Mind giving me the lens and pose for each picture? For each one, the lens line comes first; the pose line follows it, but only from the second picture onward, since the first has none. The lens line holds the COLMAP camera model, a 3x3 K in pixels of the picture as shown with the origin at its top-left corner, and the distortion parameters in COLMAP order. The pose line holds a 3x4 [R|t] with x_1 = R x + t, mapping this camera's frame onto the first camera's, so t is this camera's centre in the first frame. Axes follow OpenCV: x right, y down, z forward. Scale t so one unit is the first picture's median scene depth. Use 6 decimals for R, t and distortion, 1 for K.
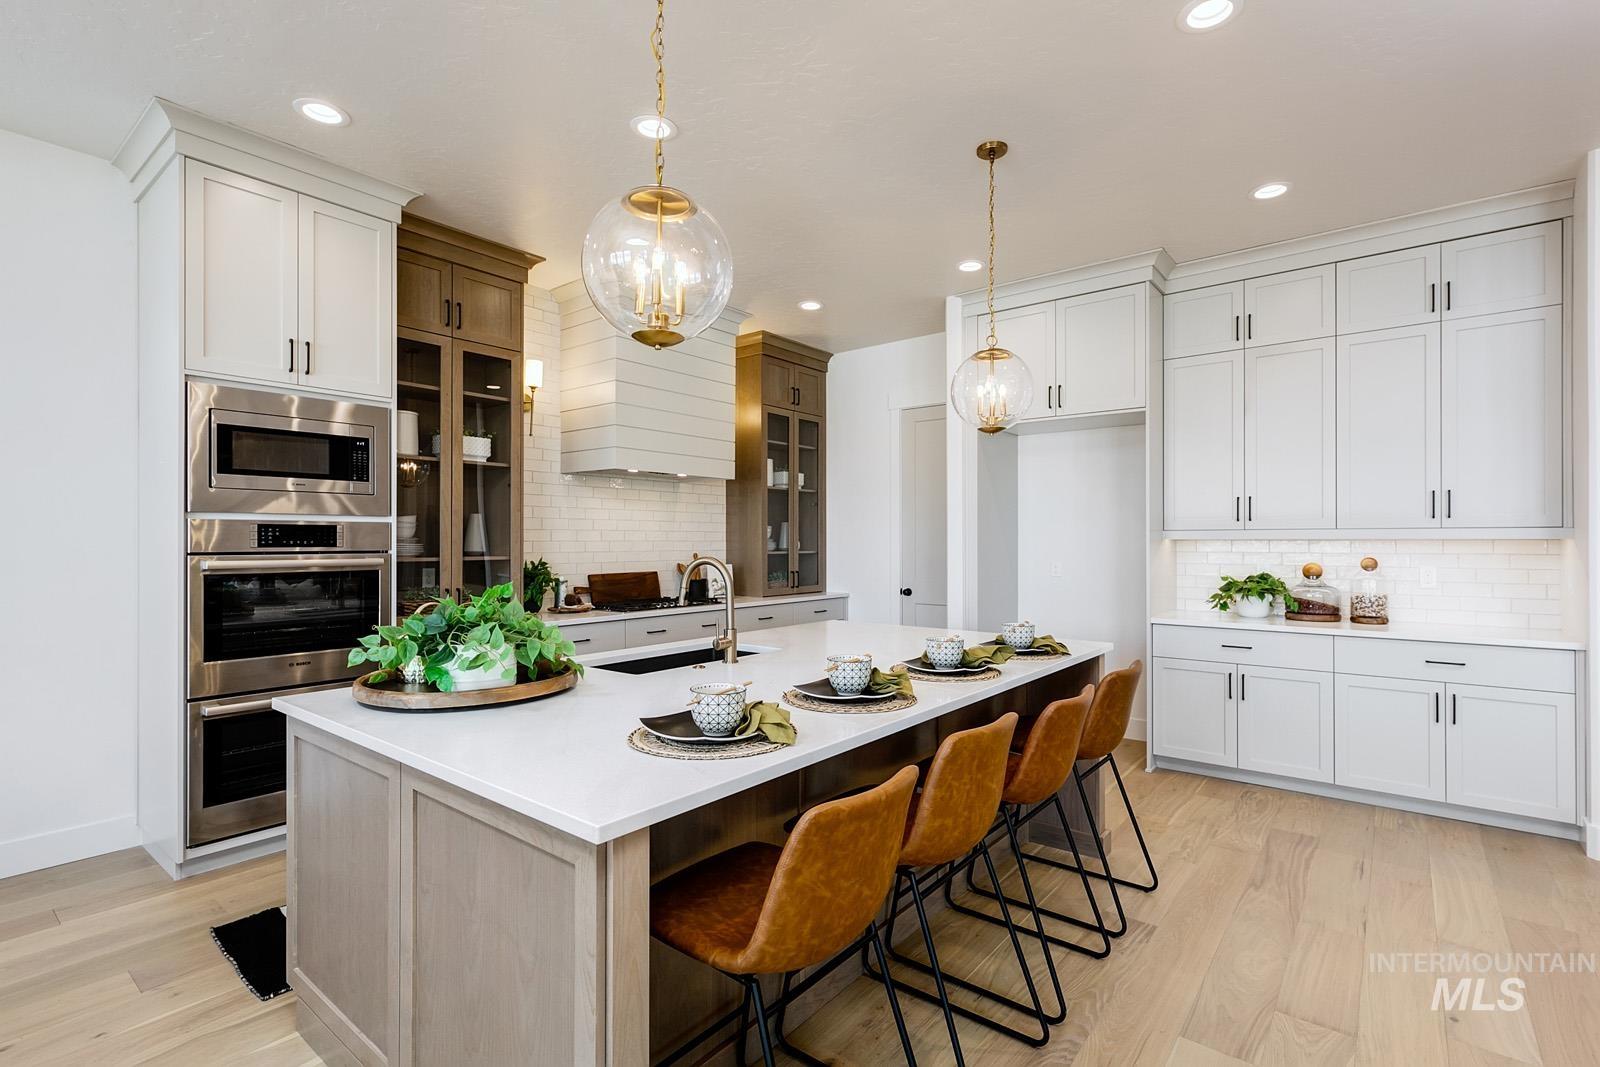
lens RADIAL K [[745.4, 0, 802.0], [0, 745.4, 535.2], [0, 0, 1]] dist [0.006278, 0.000579]
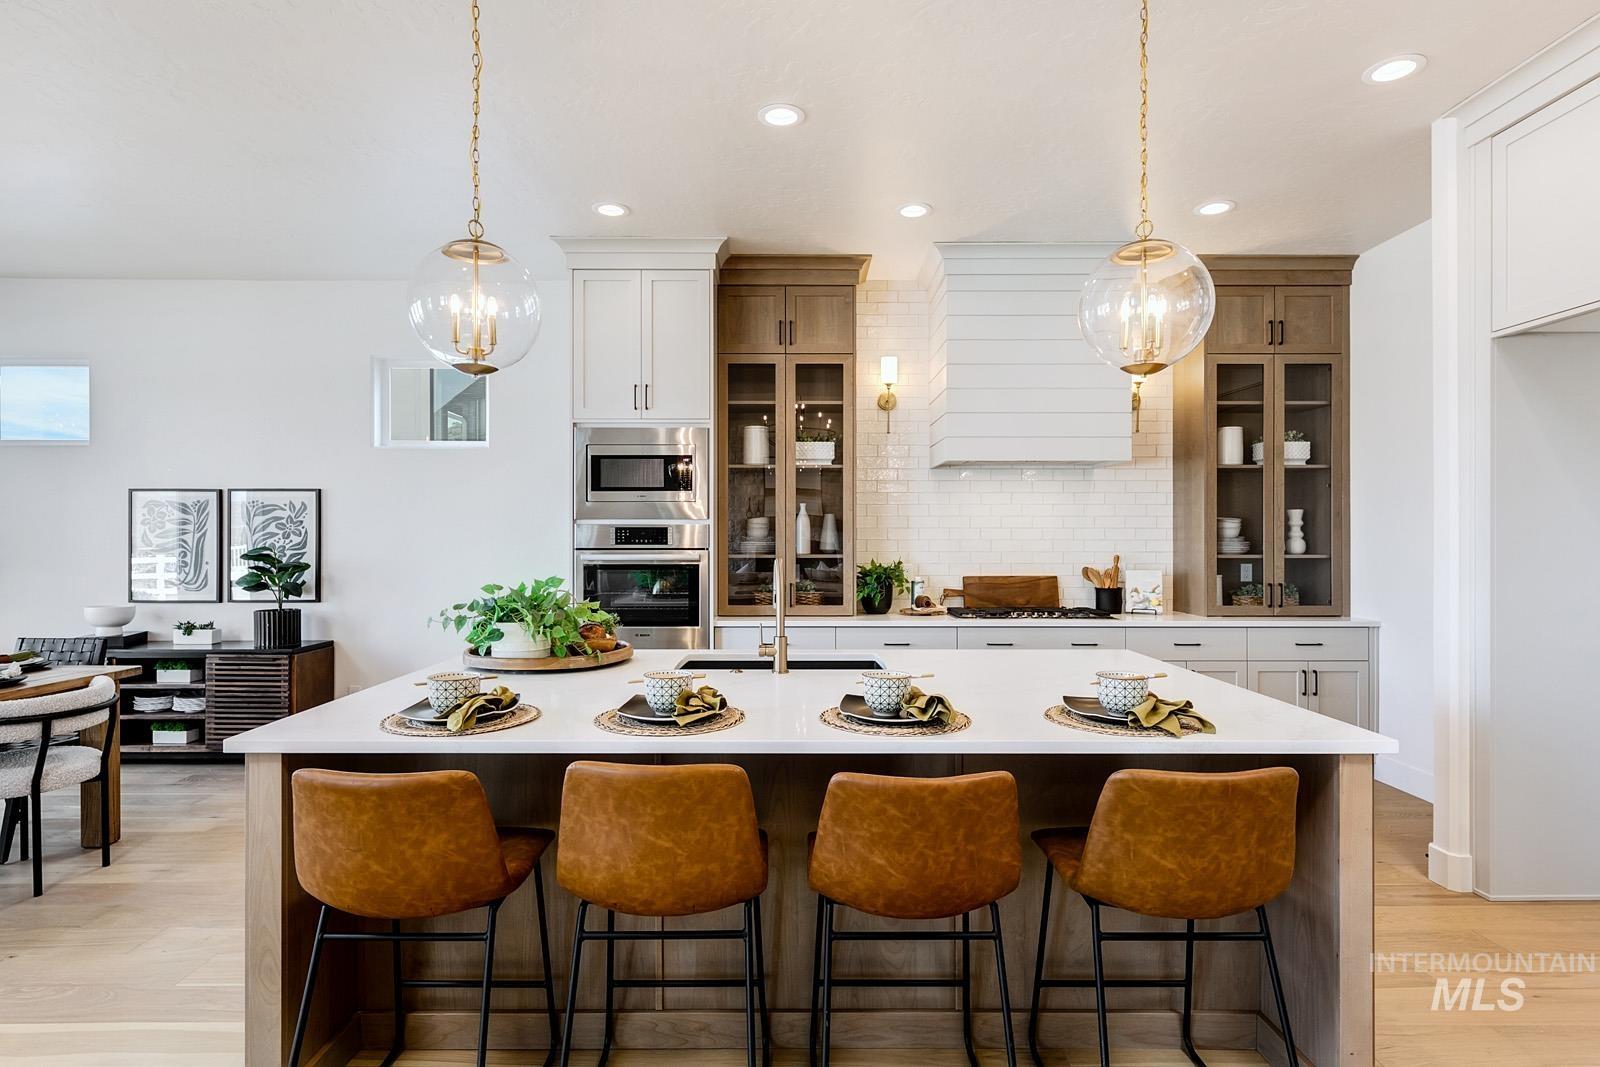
lens RADIAL K [[811.6, 0, 800.3], [0, 811.6, 535.0], [0, 0, 1]] dist [-0.001067, 0.000127]
pose [[0.626092, -0.001629, -0.779747, 0.454807], [0.005744, 0.999980, 0.002523, -0.002416], [0.779728, -0.006059, 0.626089, 0.261181]]
